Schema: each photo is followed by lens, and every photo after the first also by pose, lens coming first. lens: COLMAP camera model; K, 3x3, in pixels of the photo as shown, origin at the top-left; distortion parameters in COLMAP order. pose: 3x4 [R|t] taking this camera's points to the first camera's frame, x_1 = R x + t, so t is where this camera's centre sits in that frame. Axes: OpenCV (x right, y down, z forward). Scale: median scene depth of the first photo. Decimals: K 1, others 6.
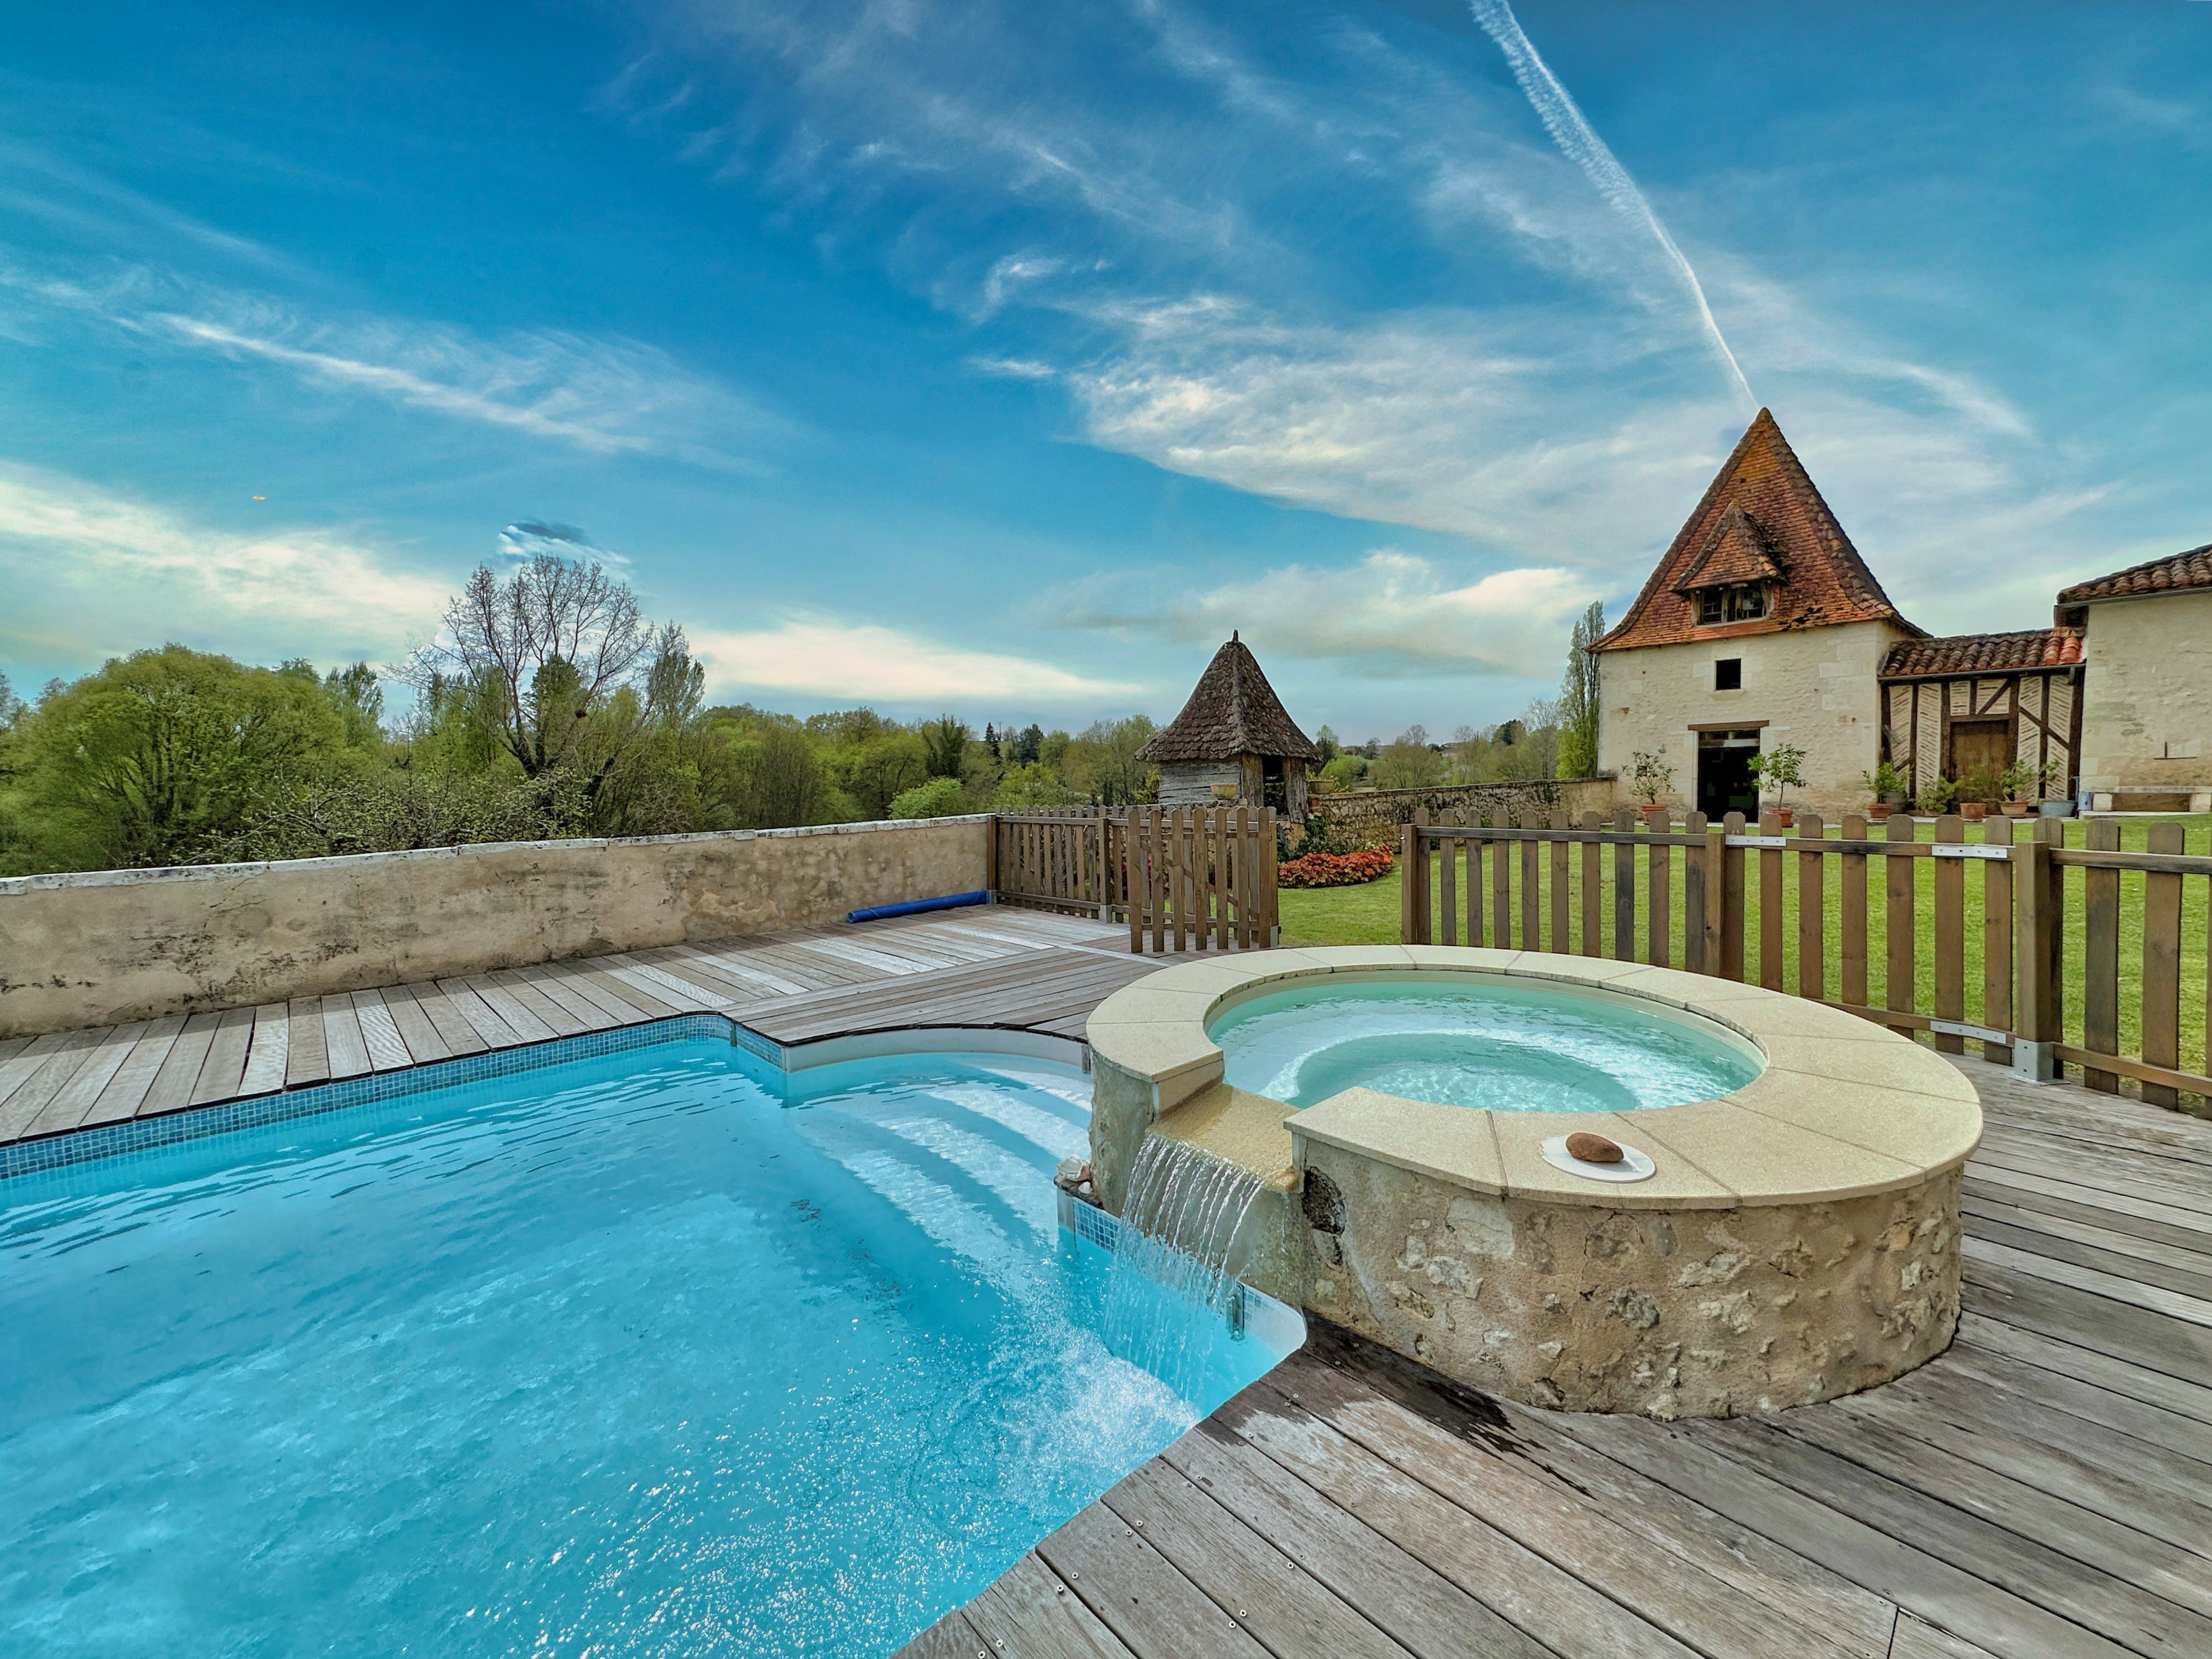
lens RADIAL K [[904.6, 0, 1106.0], [0, 904.6, 829.5], [0, 0, 1]] dist [-0.001552, -0.000006]
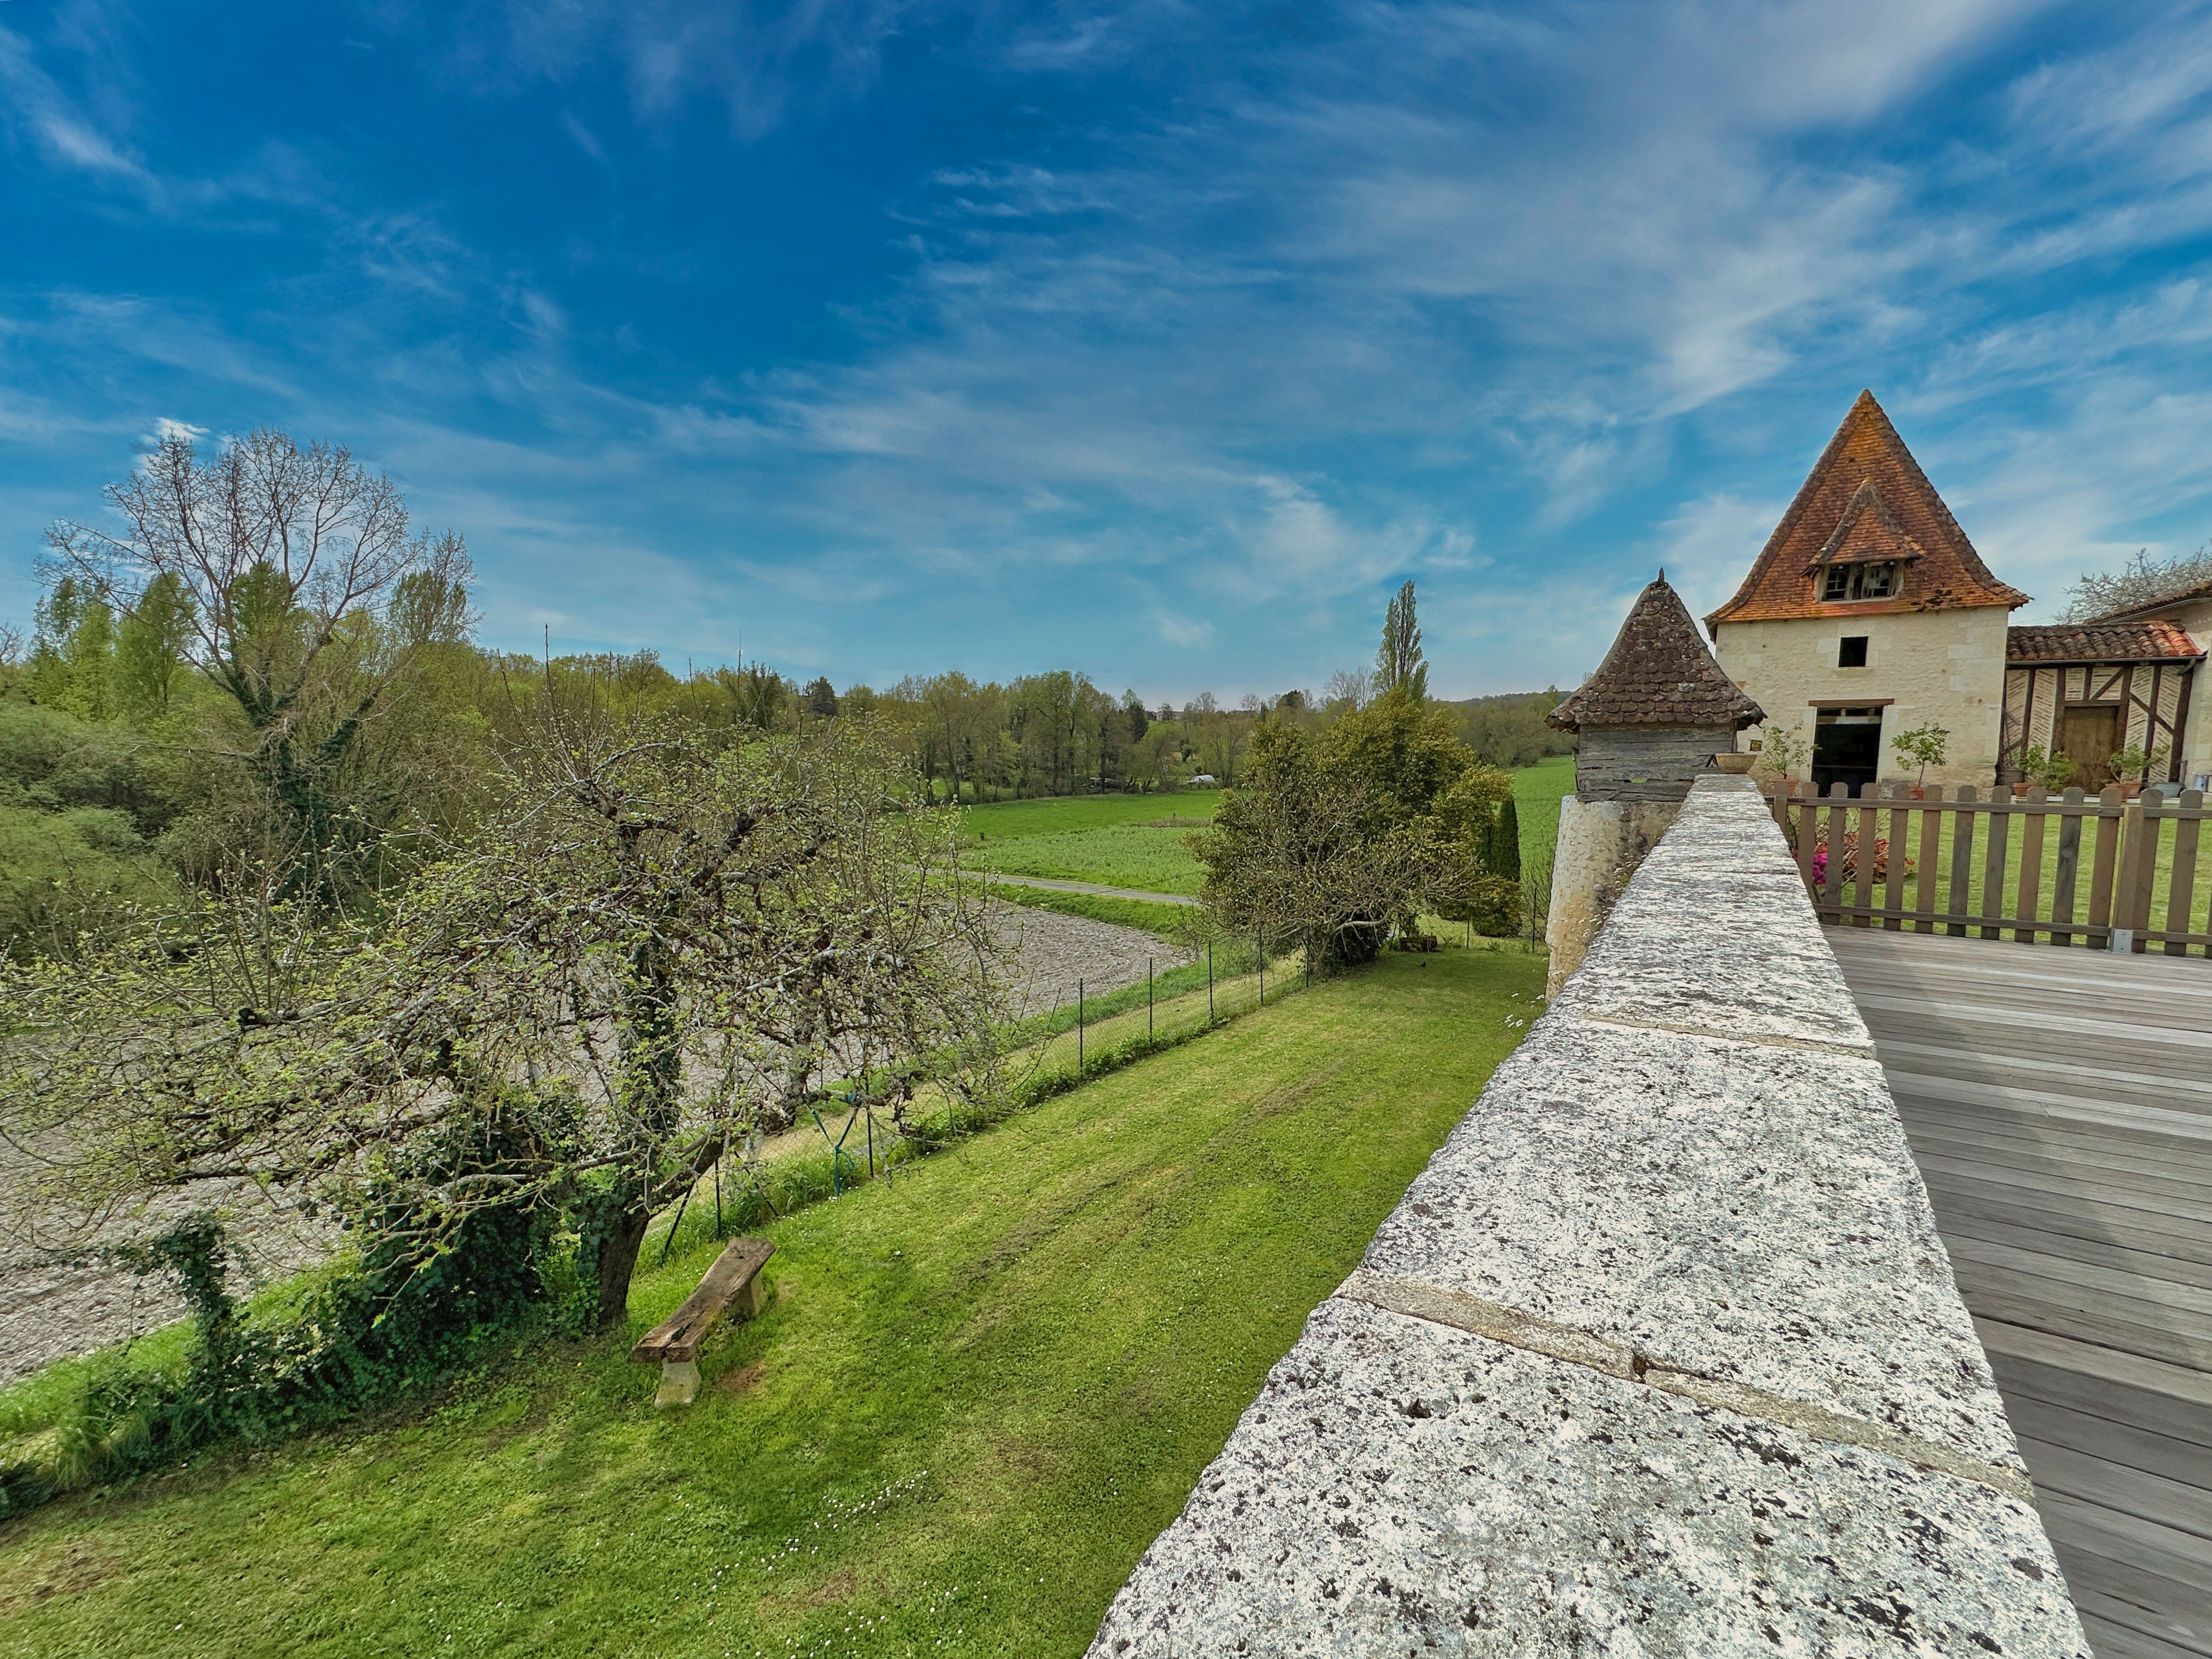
lens RADIAL K [[904.5, 0, 1106.0], [0, 904.5, 829.5], [0, 0, 1]] dist [-0.001552, -0.000006]
pose [[0.969375, -0.002171, 0.245576, -0.378899], [-0.008447, 0.999075, 0.042175, -0.008639], [-0.245440, -0.042958, 0.968459, 0.220664]]
